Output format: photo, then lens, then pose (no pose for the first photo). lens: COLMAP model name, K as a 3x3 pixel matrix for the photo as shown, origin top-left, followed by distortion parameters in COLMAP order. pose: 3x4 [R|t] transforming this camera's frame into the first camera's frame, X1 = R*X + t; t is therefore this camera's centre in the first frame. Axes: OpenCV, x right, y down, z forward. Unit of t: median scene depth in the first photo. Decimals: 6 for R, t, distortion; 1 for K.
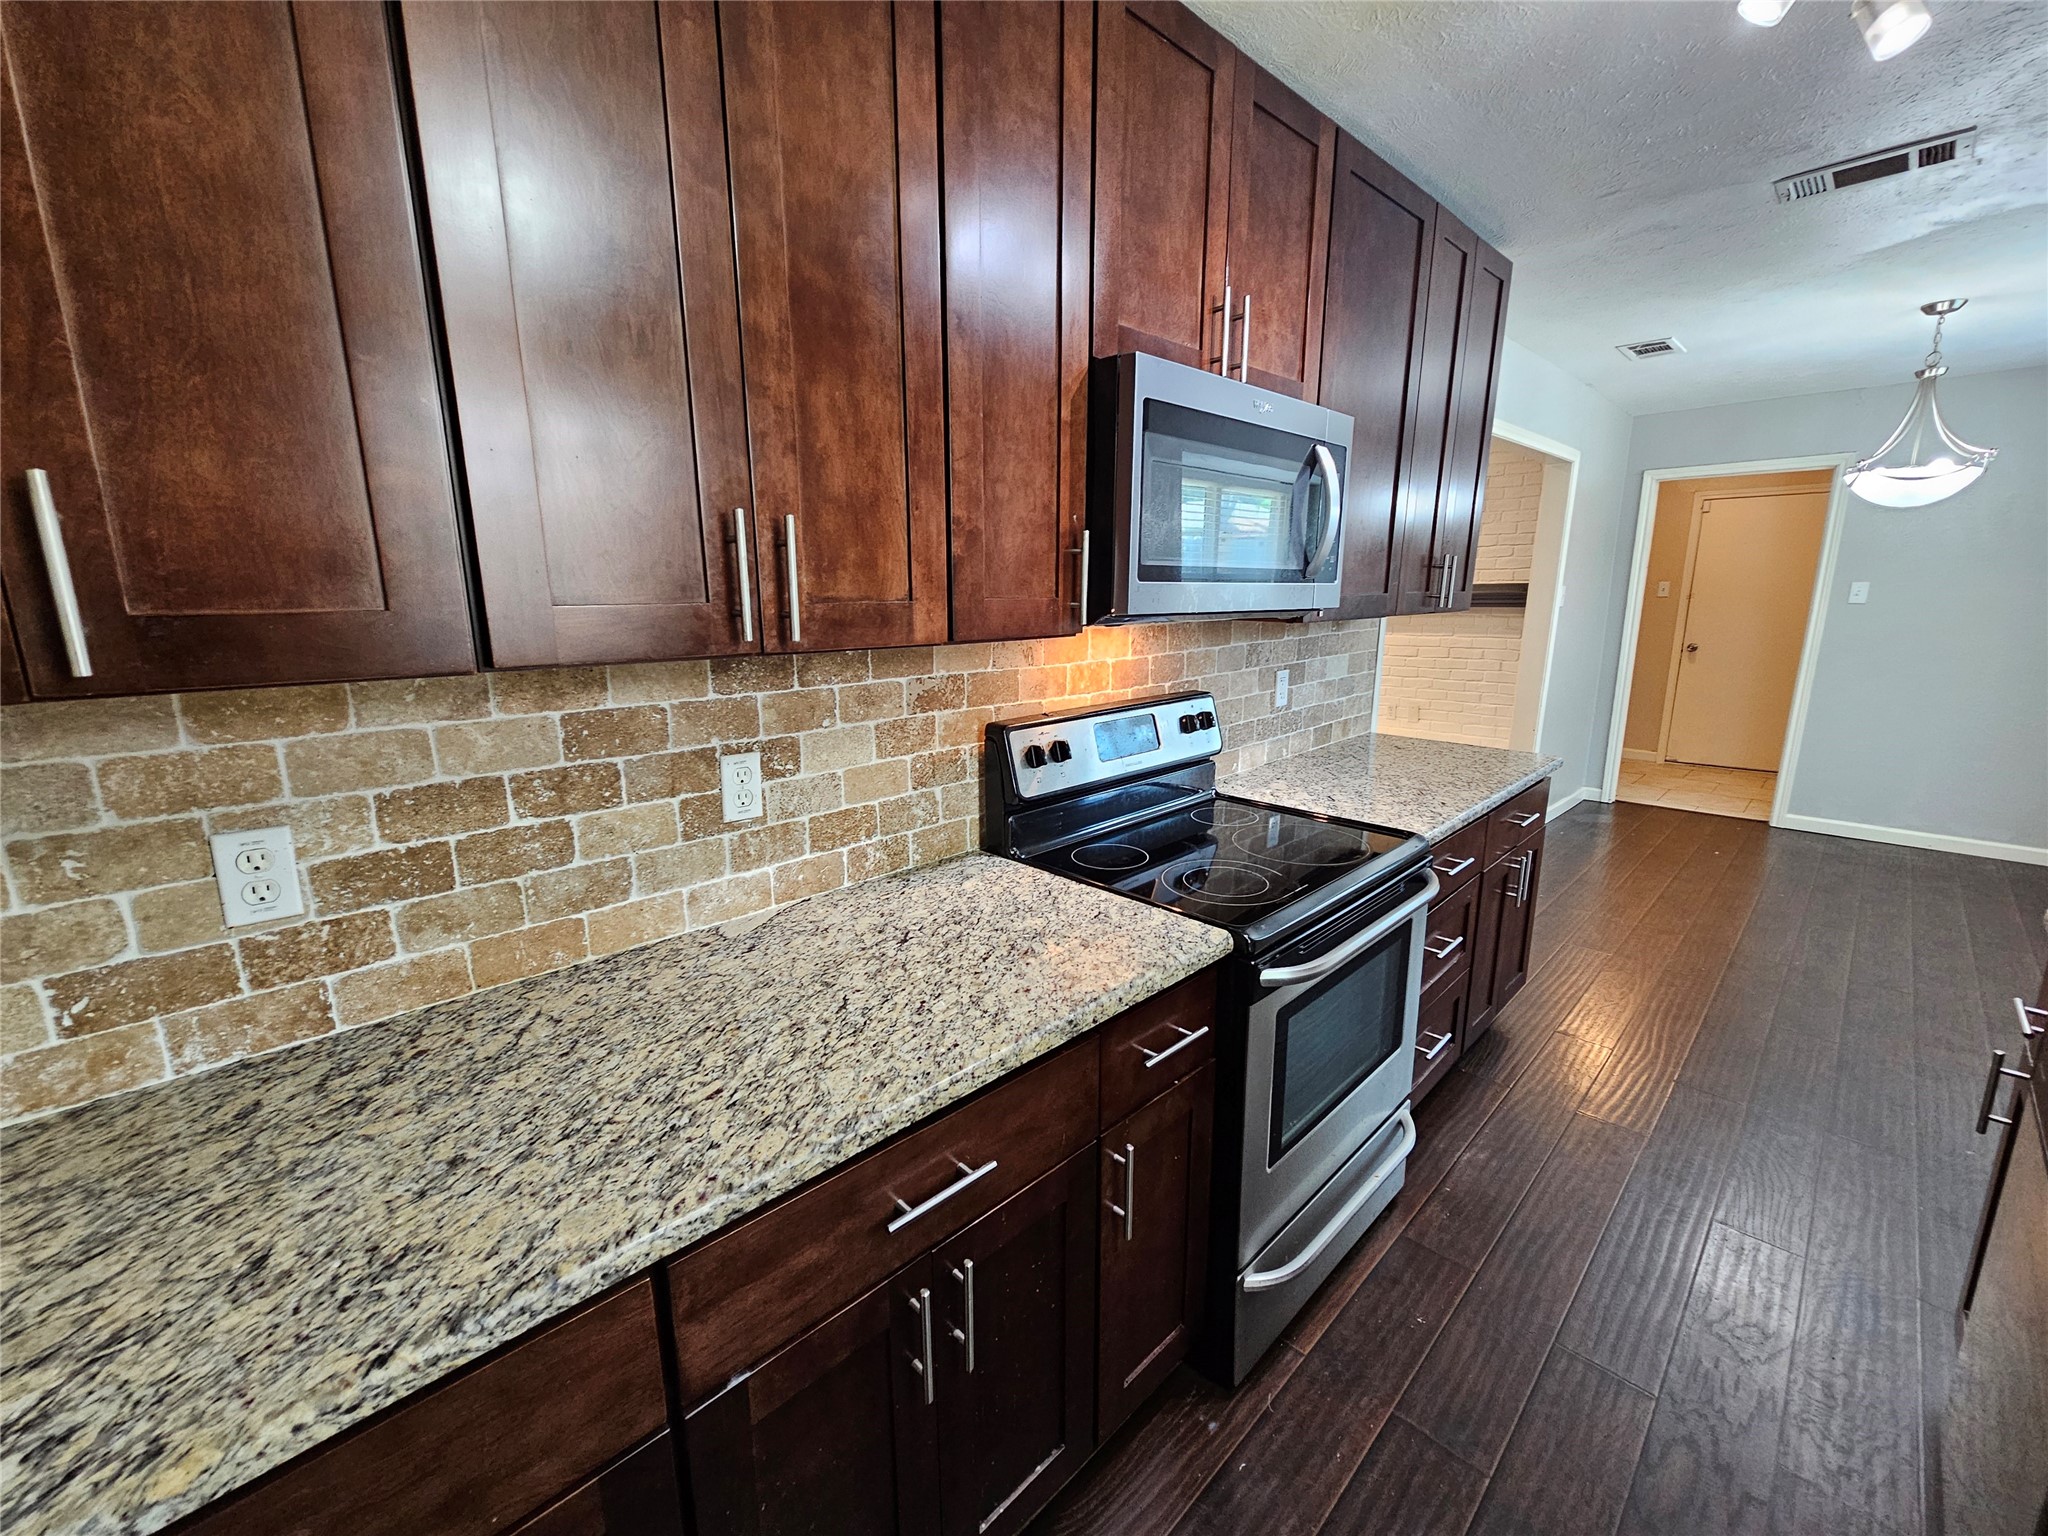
lens RADIAL K [[835.0, 0, 1037.2], [0, 835.0, 765.3], [0, 0, 1]] dist [-0.001327, 0.000256]
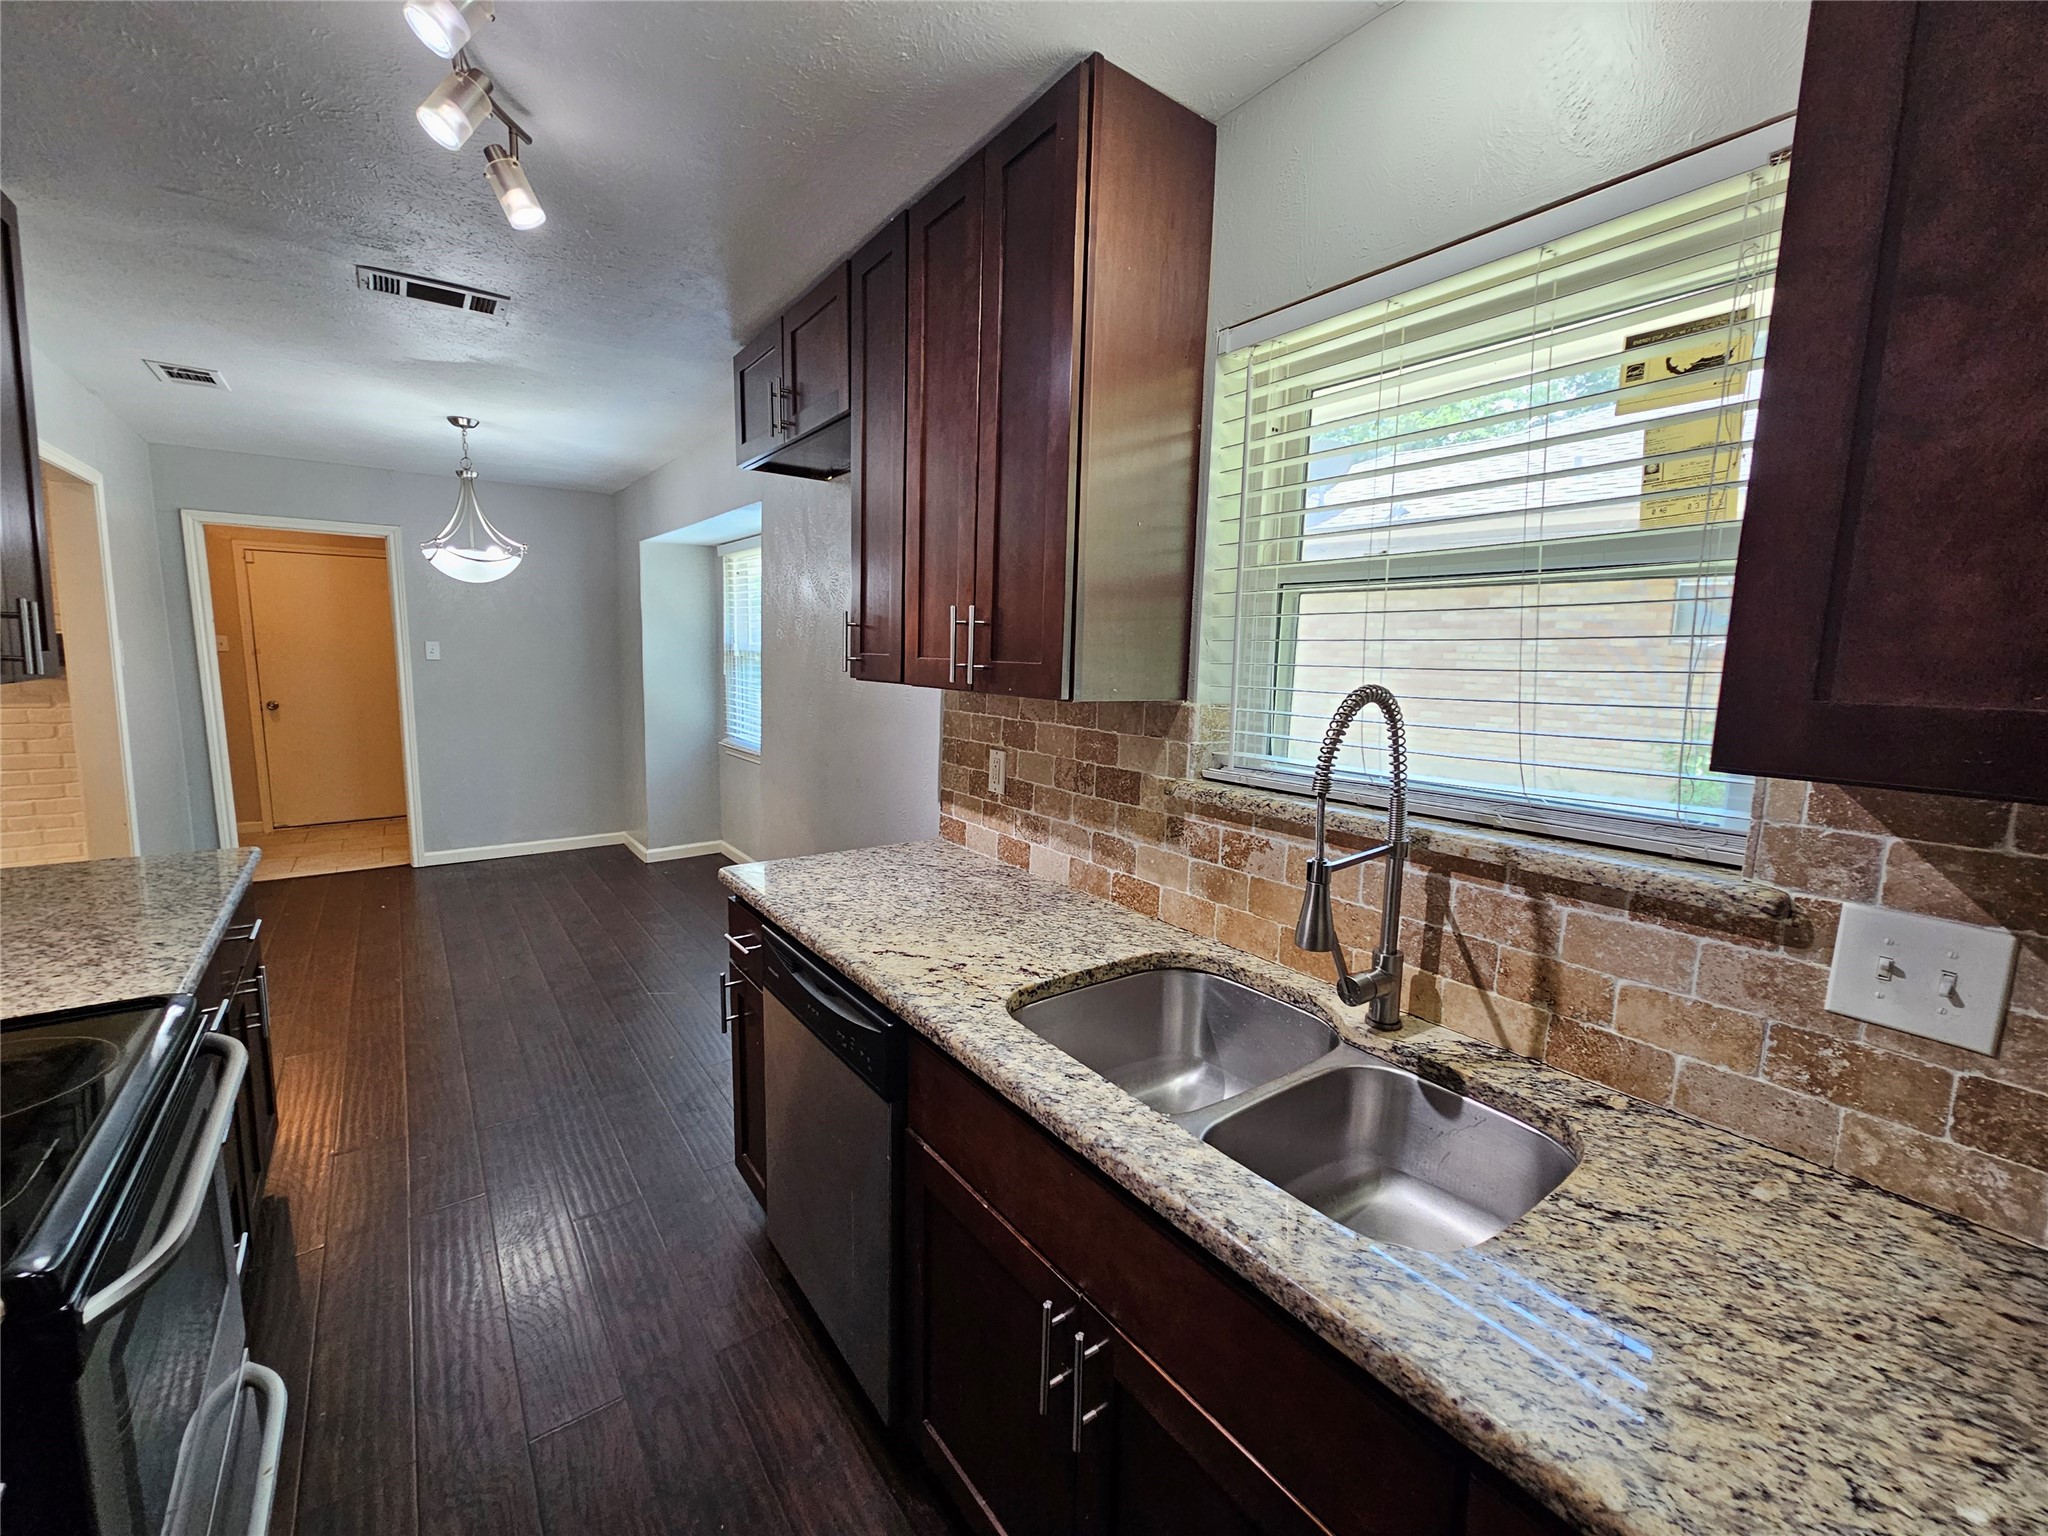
lens RADIAL K [[835.0, 0, 1030.4], [0, 835.0, 766.3], [0, 0, 1]] dist [-0.001327, 0.000256]
pose [[0.139074, -0.127163, 0.982084, -0.124481], [0.185958, 0.977432, 0.100227, -0.046045], [-0.972665, 0.168688, 0.159582, 0.152560]]
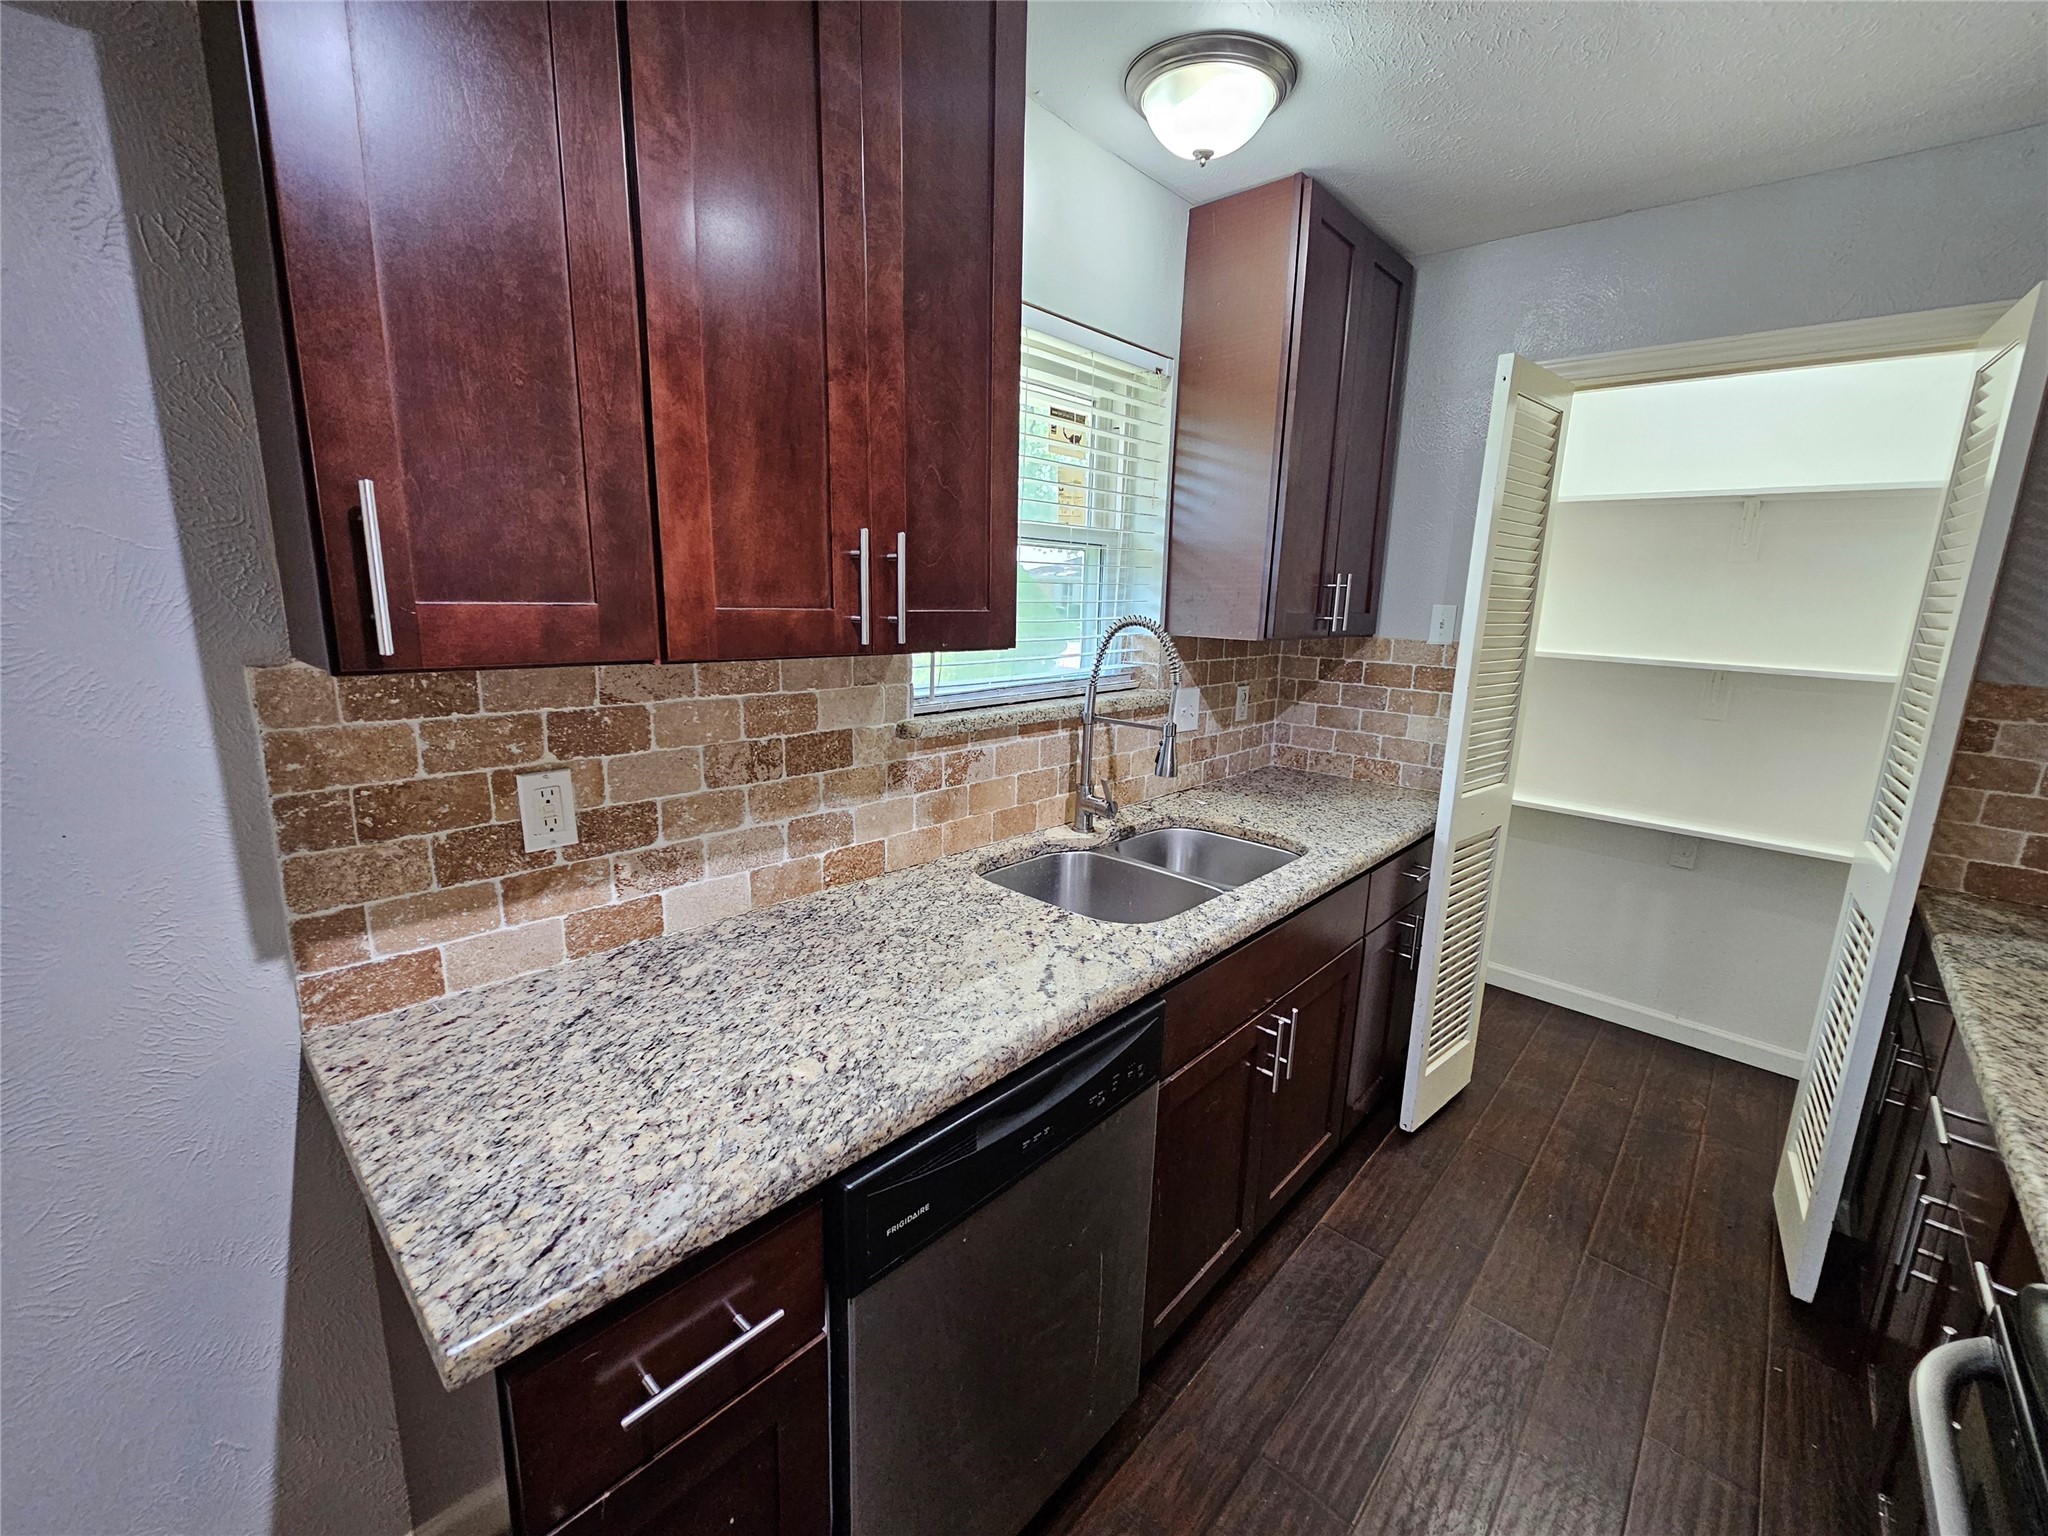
lens RADIAL K [[835.0, 0, 1037.0], [0, 835.0, 762.4], [0, 0, 1]] dist [-0.001327, 0.000256]
pose [[-0.998622, -0.013460, -0.050720, 0.726302], [-0.032785, 0.914723, 0.402750, -0.244132], [0.040973, 0.403858, -0.913904, 1.018559]]
